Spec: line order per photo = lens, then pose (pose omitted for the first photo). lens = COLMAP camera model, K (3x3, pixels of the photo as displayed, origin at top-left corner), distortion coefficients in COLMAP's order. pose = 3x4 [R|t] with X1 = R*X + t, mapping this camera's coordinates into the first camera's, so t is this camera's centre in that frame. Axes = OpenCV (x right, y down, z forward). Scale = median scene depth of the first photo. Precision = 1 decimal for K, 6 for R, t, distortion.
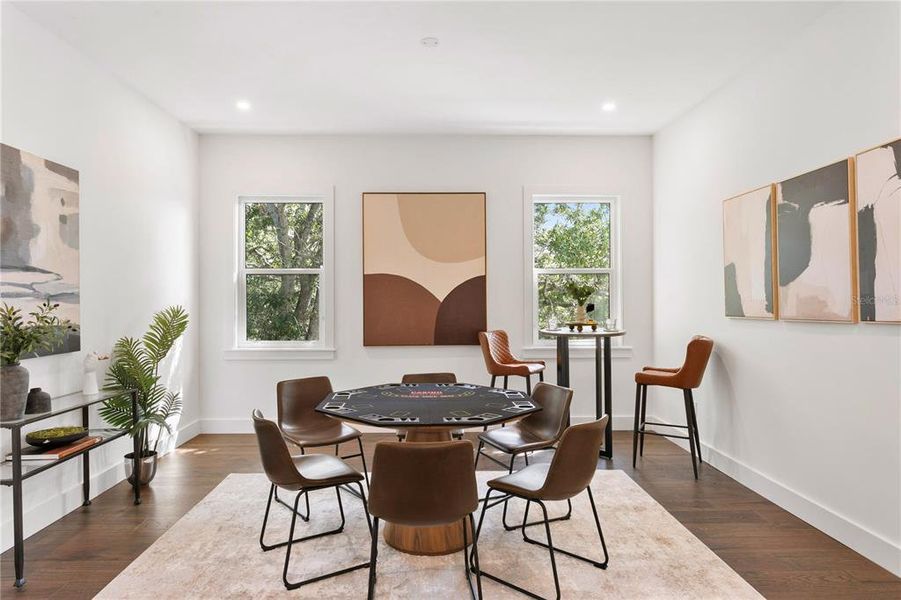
lens RADIAL K [[507.2, 0, 449.6], [0, 507.2, 300.3], [0, 0, 1]] dist [-0.006039, -0.000391]
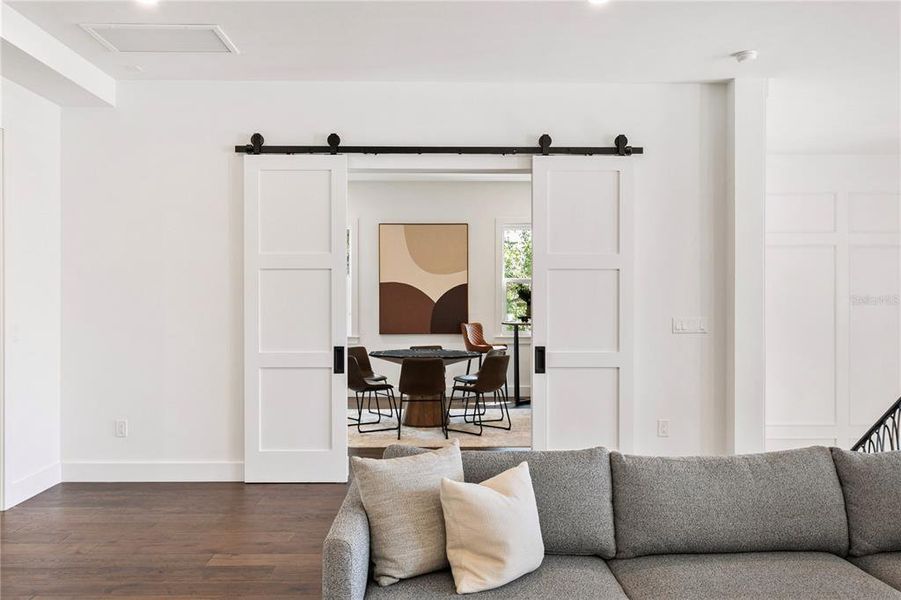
lens RADIAL K [[610.7, 0, 451.5], [0, 610.7, 299.4], [0, 0, 1]] dist [0.003251, 0.003038]
pose [[0.999986, 0.005191, -0.001228, 0.036220], [-0.005198, 0.999972, -0.005330, 0.003916], [0.001200, 0.005336, 0.999985, -0.798730]]
